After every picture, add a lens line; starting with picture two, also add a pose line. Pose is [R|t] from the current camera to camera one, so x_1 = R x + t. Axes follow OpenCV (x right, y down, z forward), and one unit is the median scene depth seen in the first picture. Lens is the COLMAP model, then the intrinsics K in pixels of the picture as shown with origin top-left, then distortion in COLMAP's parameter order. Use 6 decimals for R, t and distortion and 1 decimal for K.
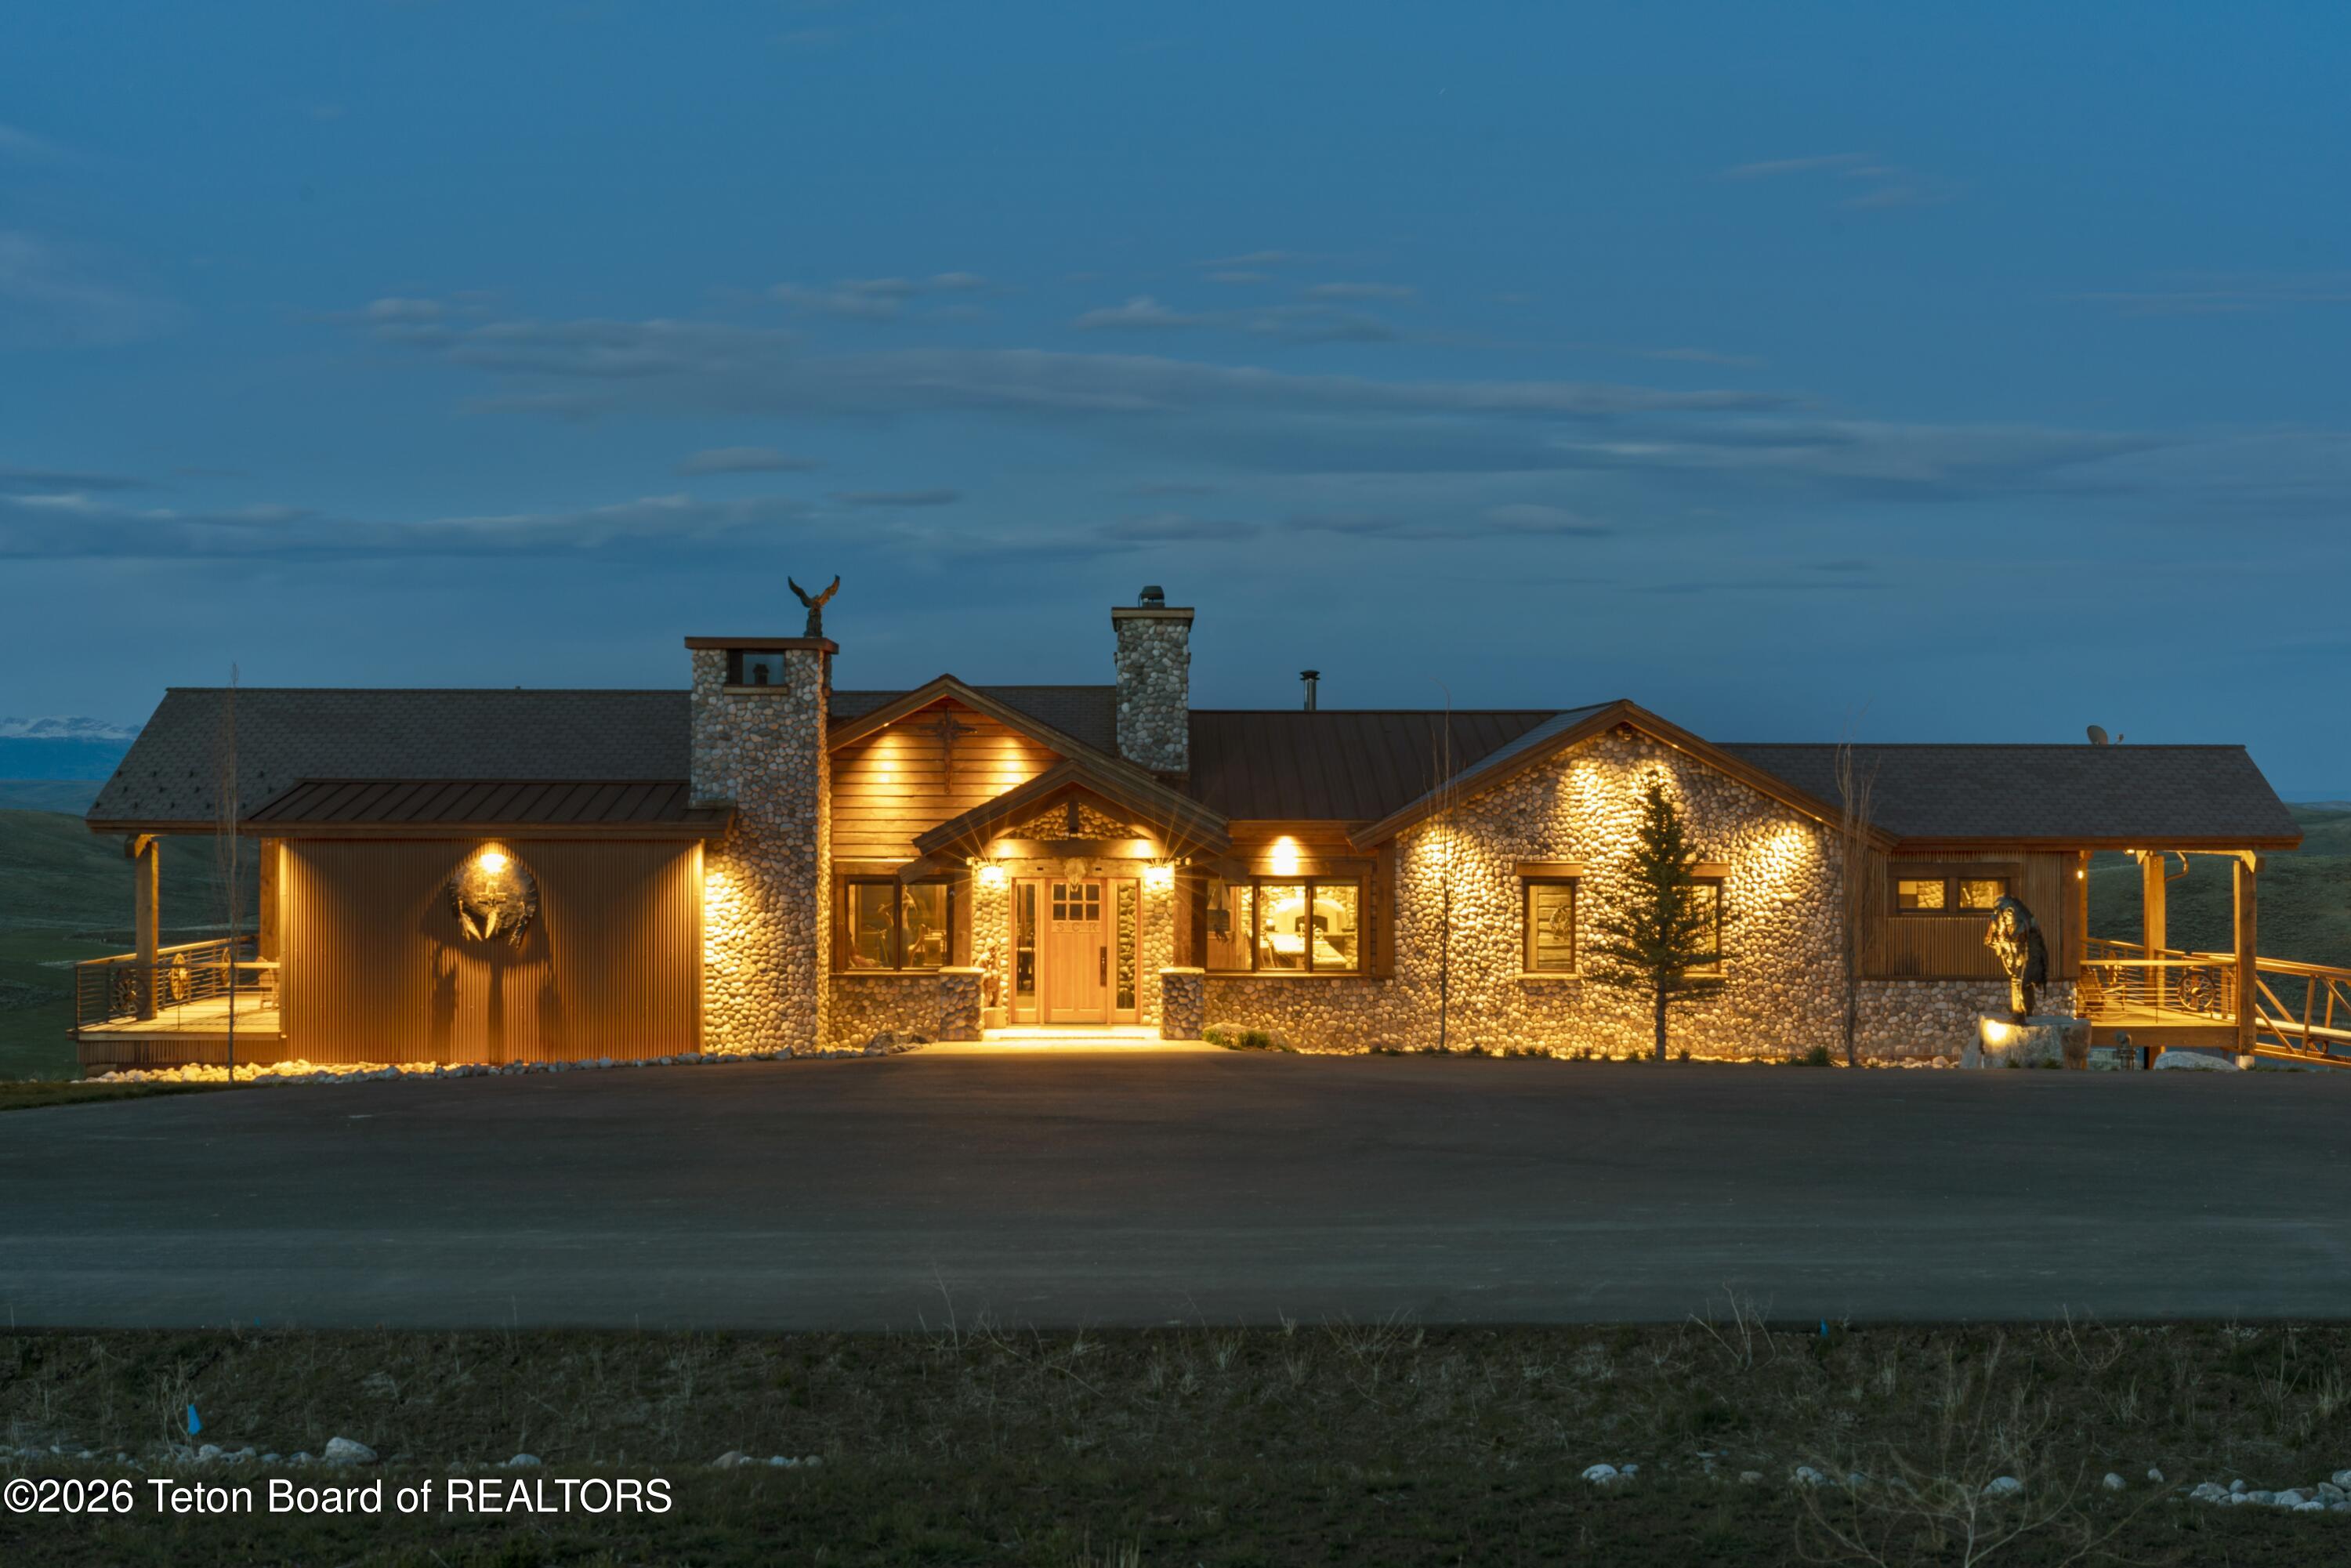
lens RADIAL K [[3266.2, 0, 1159.8], [0, 3266.2, 786.7], [0, 0, 1]] dist [0.000584, 0.000000]
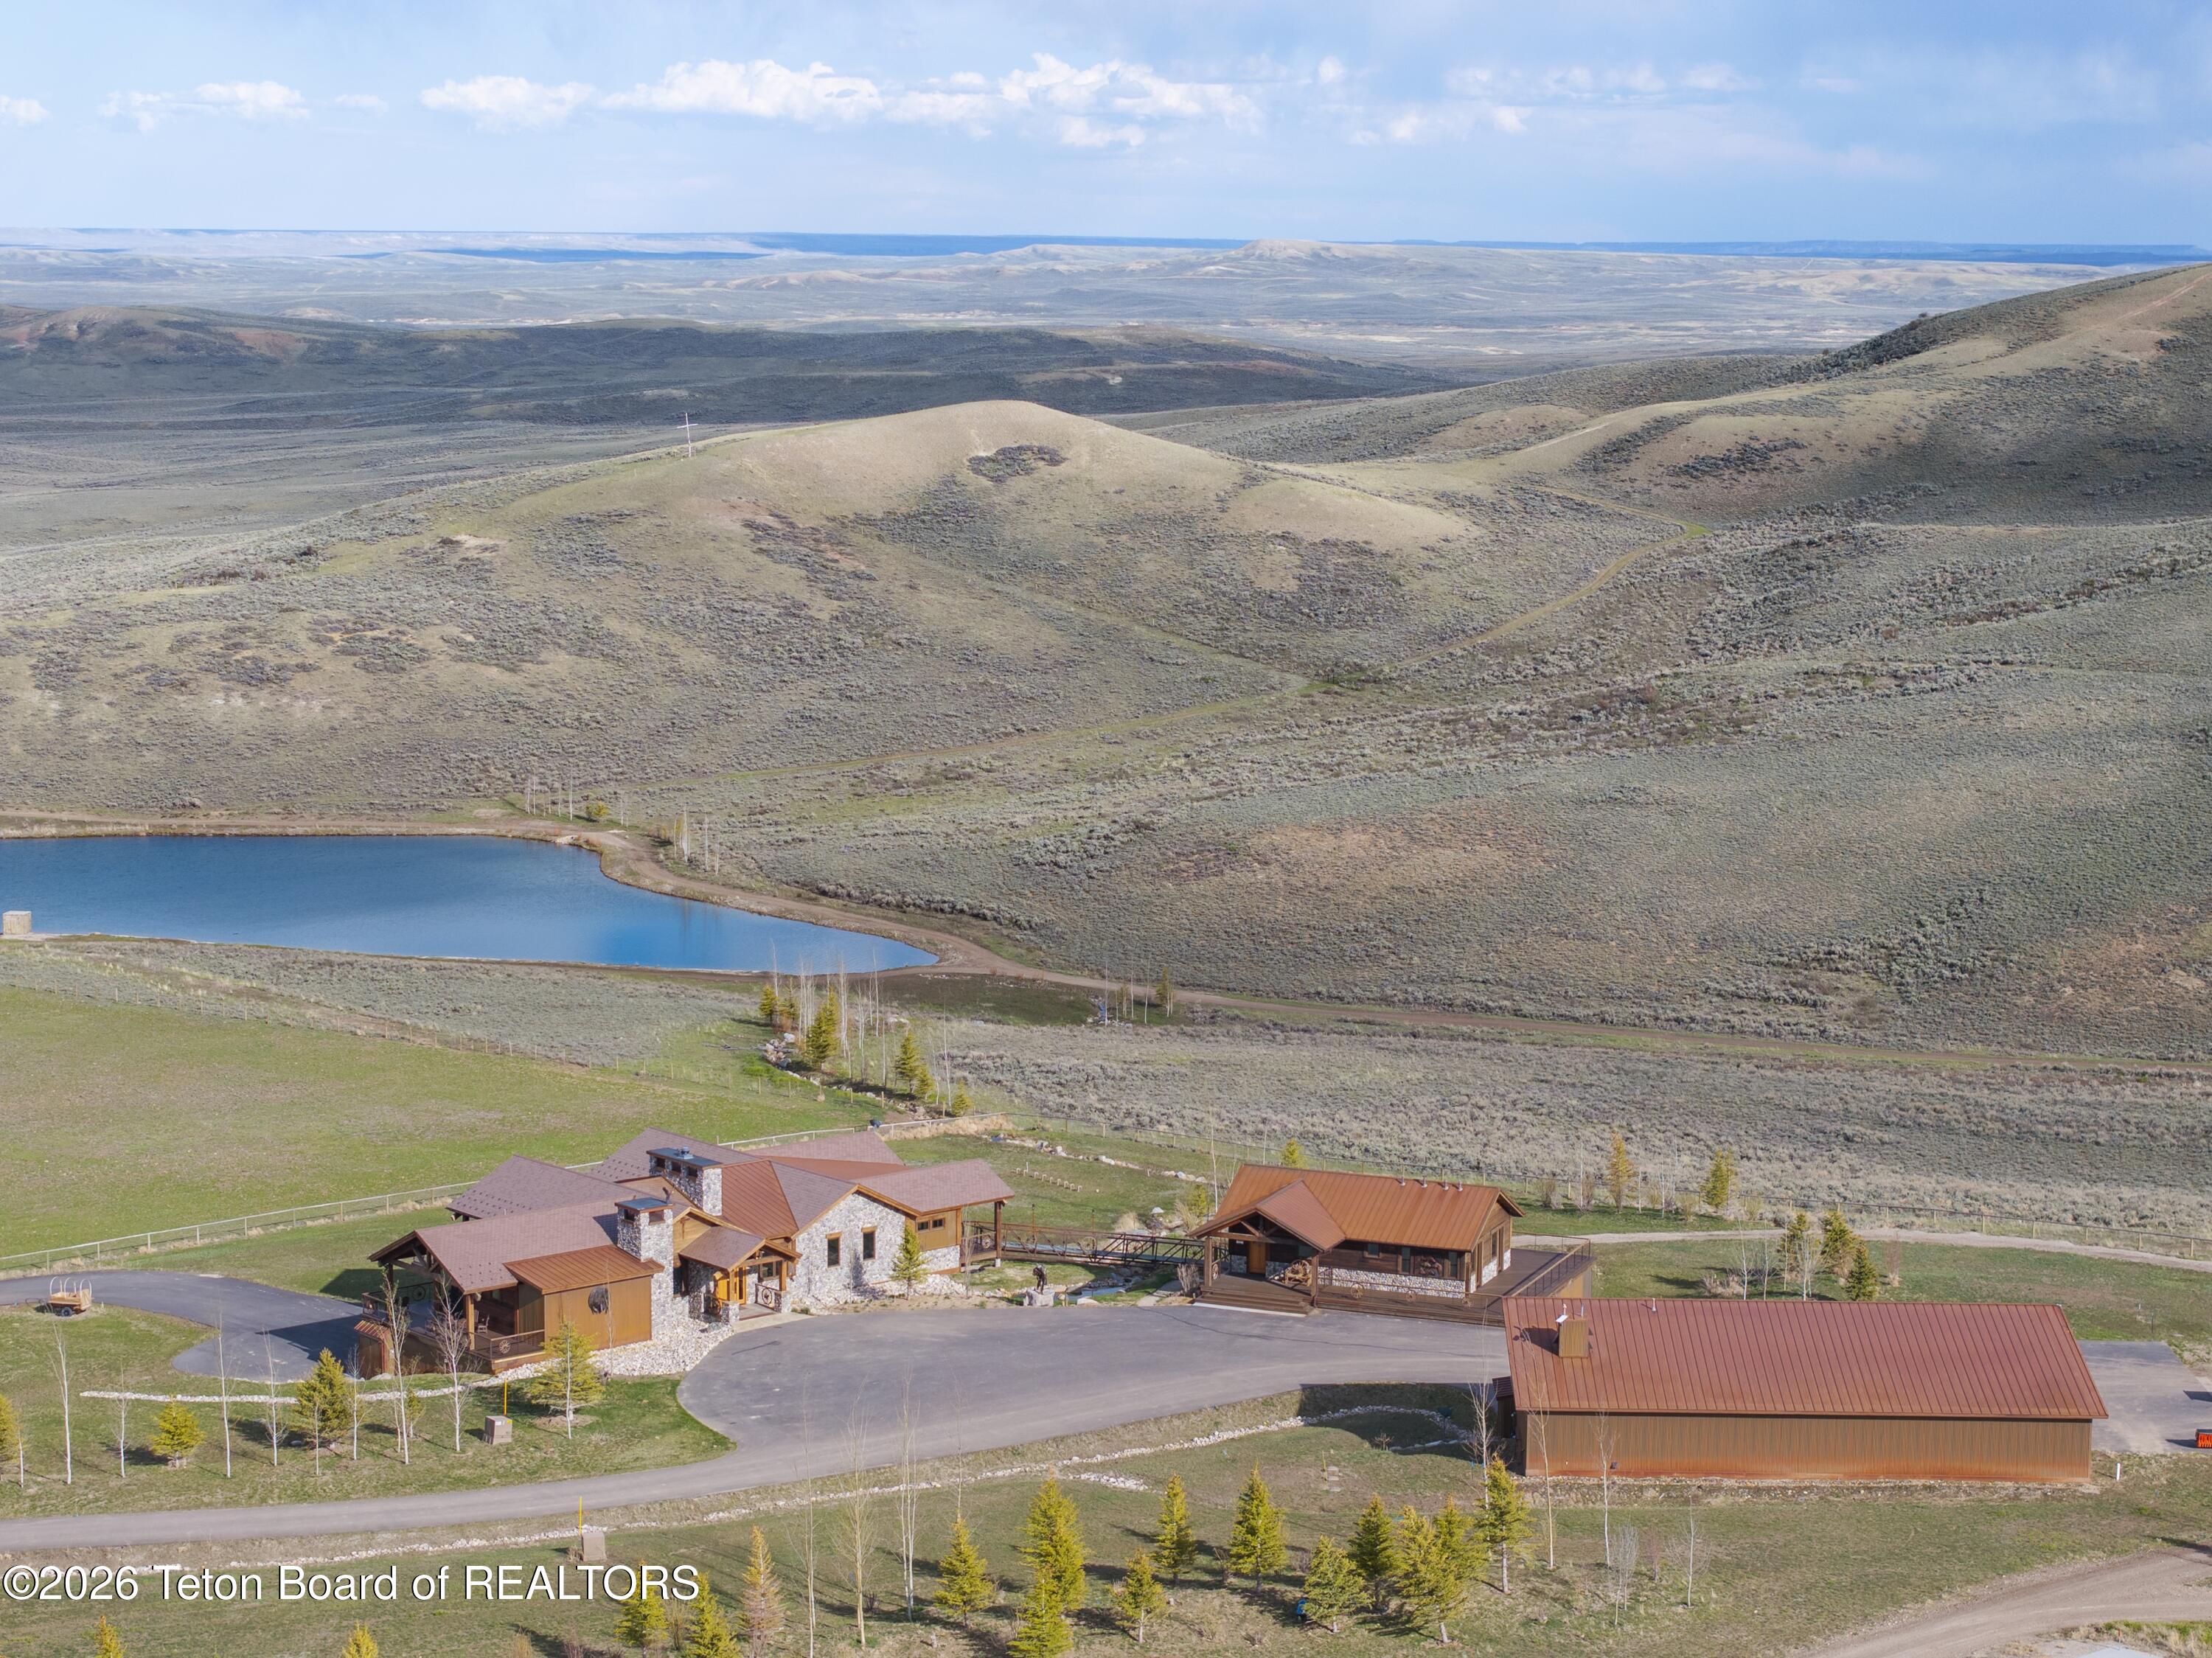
lens RADIAL K [[4472.8, 0, 1093.3], [0, 4472.8, 822.5], [0, 0, 1]] dist [-0.098404, 0.000000]
pose [[0.759380, -0.084619, 0.645121, -2.575672], [-0.006958, 0.990394, 0.138098, -1.017680], [-0.650610, -0.109357, 0.751497, -2.513417]]
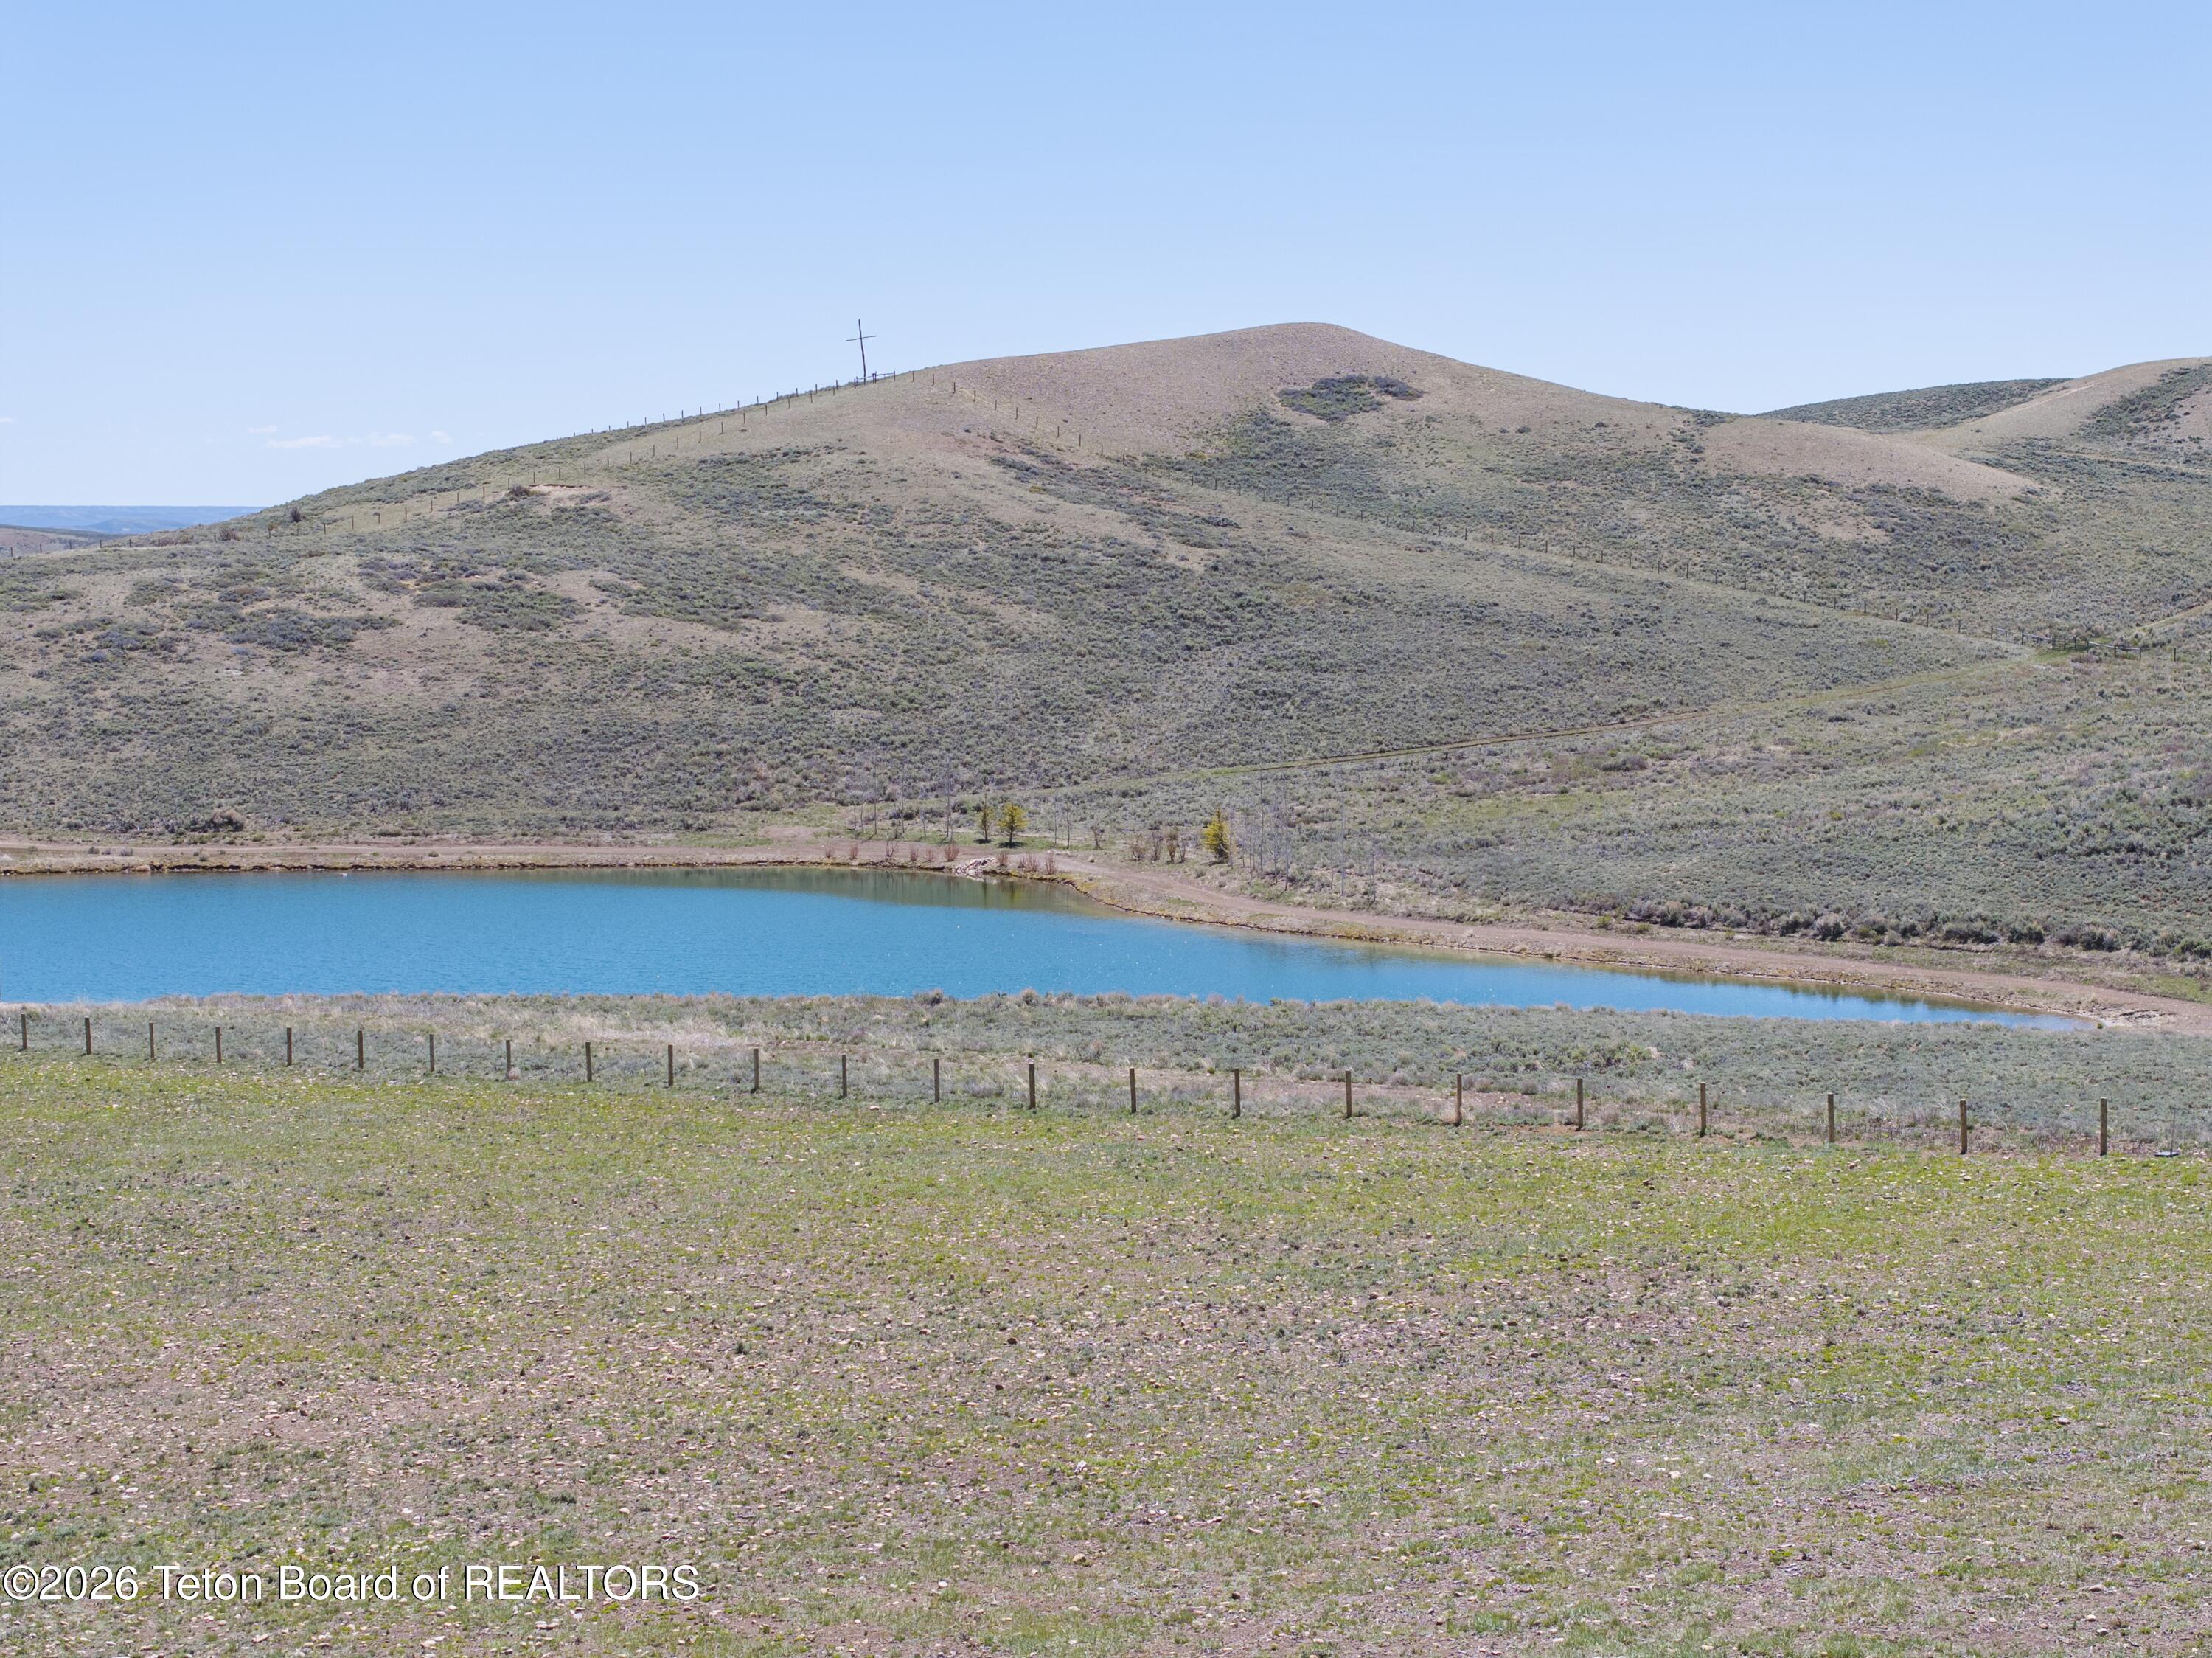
lens RADIAL K [[4473.8, 0, 1101.4], [0, 4473.8, 832.7], [0, 0, 1]] dist [-0.098404, 0.000000]
pose [[0.715371, -0.057048, 0.696412, -0.342820], [0.000586, 0.996710, 0.081045, 0.040181], [-0.698744, -0.057569, 0.713051, 2.380200]]
